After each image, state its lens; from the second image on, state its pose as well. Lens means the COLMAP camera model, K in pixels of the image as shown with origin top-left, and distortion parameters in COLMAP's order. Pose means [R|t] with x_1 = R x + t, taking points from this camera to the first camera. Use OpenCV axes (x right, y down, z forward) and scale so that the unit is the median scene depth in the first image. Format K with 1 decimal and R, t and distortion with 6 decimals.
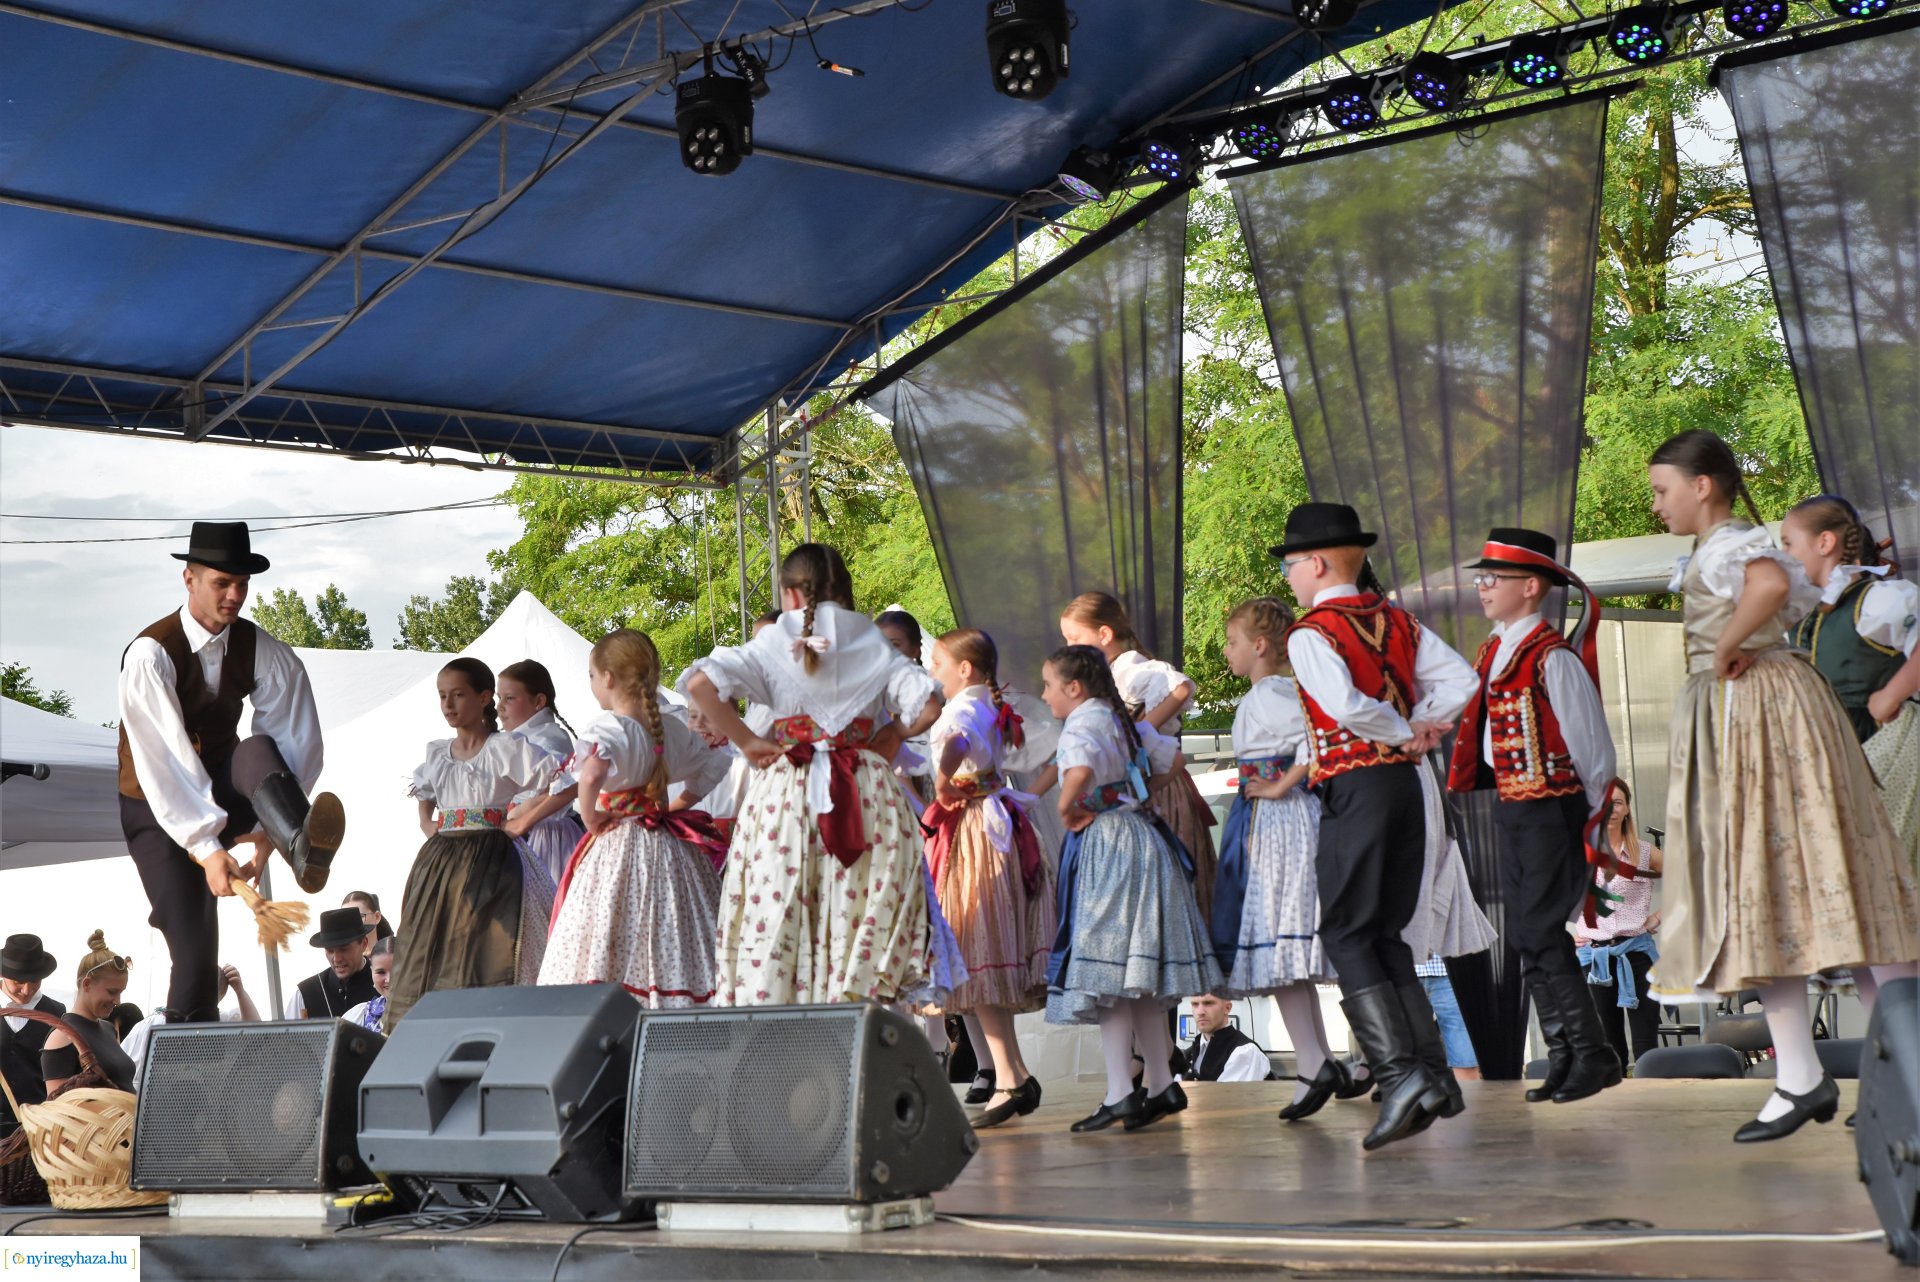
lens RADIAL K [[3383.0, 0, 959.7], [0, 3383.0, 732.7], [0, 0, 1]] dist [0.044377, 0.817698]
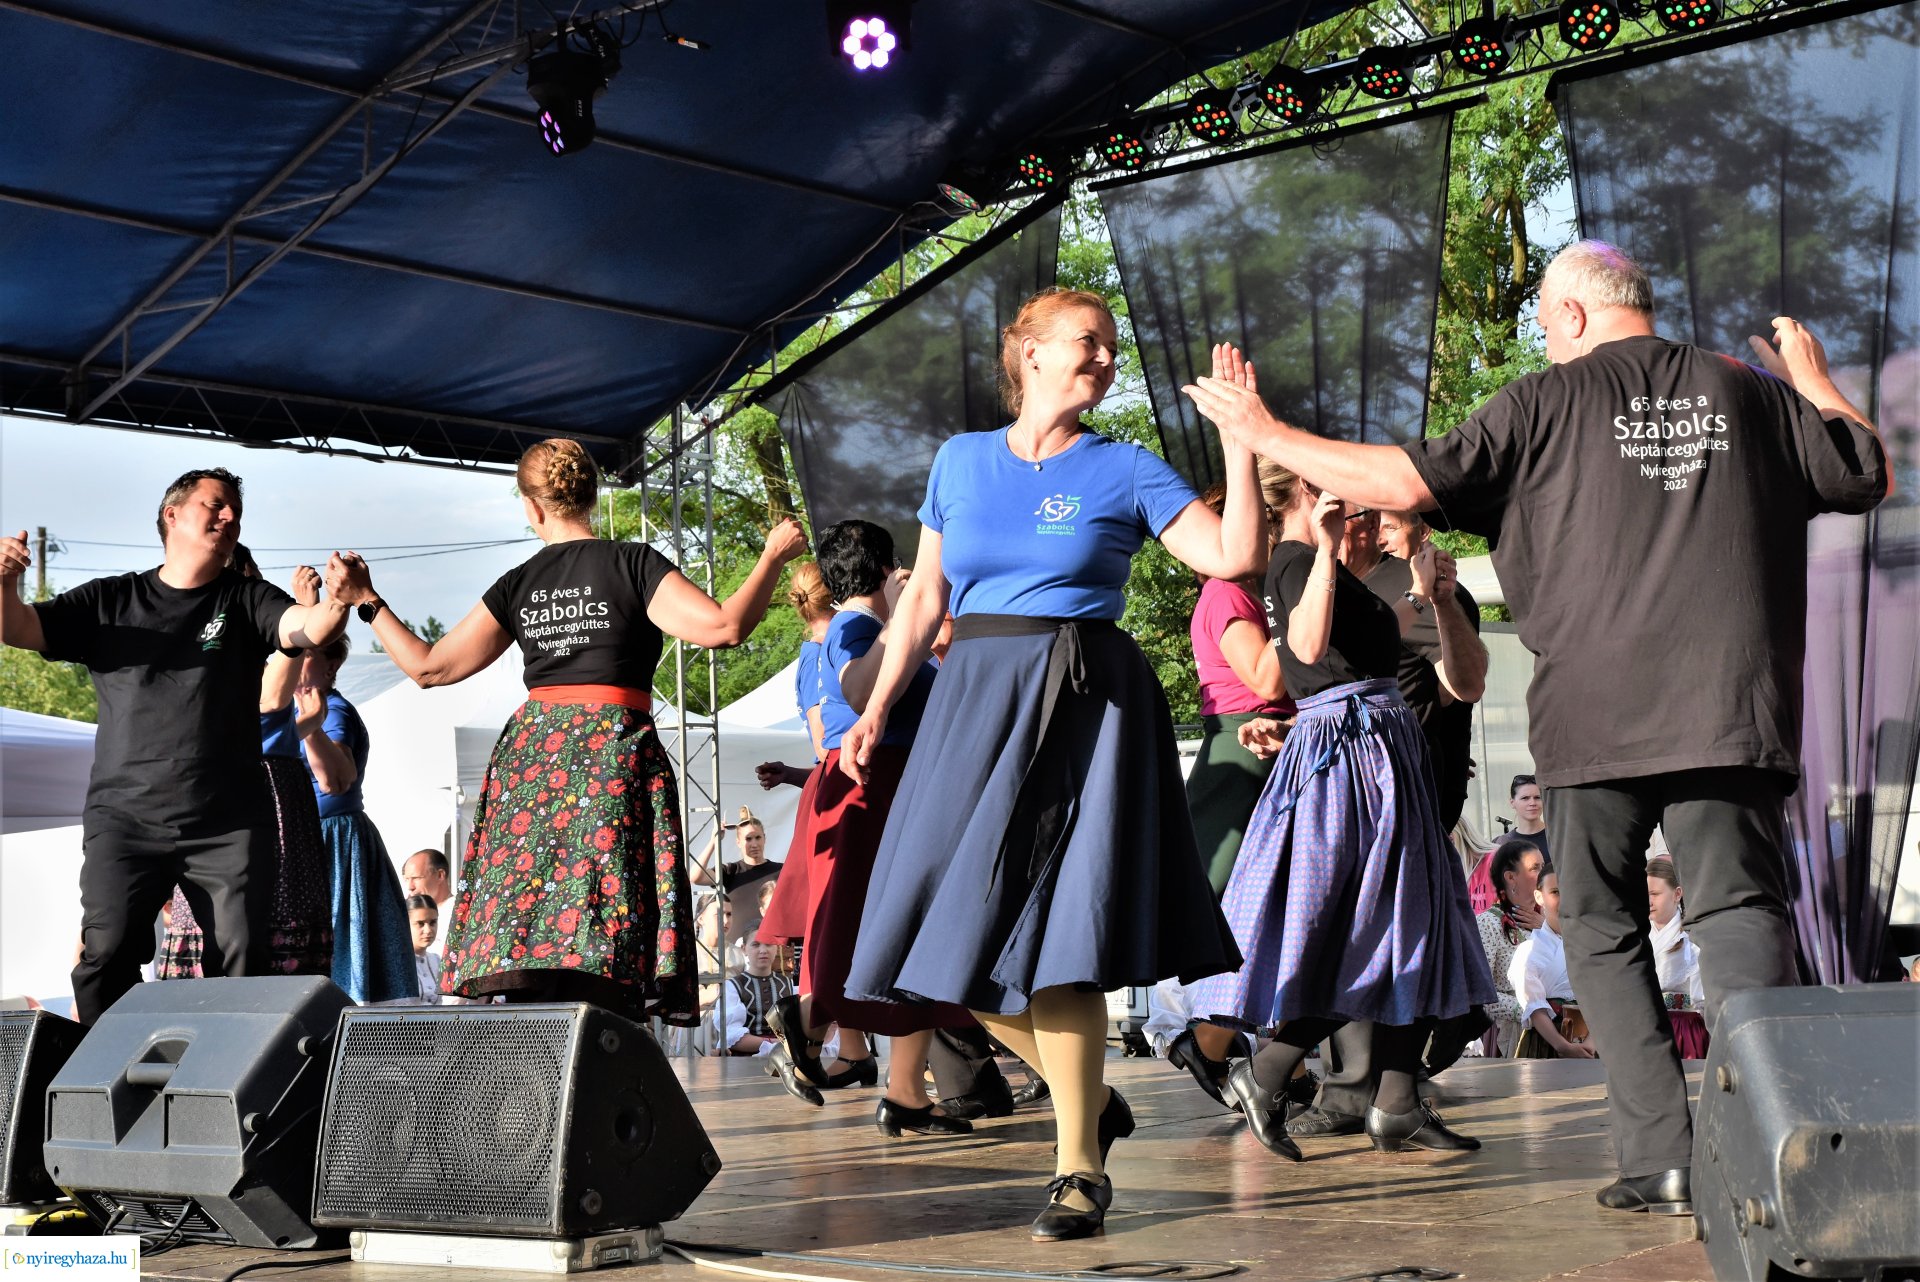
lens RADIAL K [[3895.7, 0, 960.0], [0, 3895.7, 641.0], [0, 0, 1]] dist [-0.051315, -0.110219]
pose [[0.997549, 0.010438, 0.069195, -0.040321], [-0.009462, 0.999851, -0.014407, -0.006301], [-0.069335, 0.013717, 0.997499, -0.171047]]
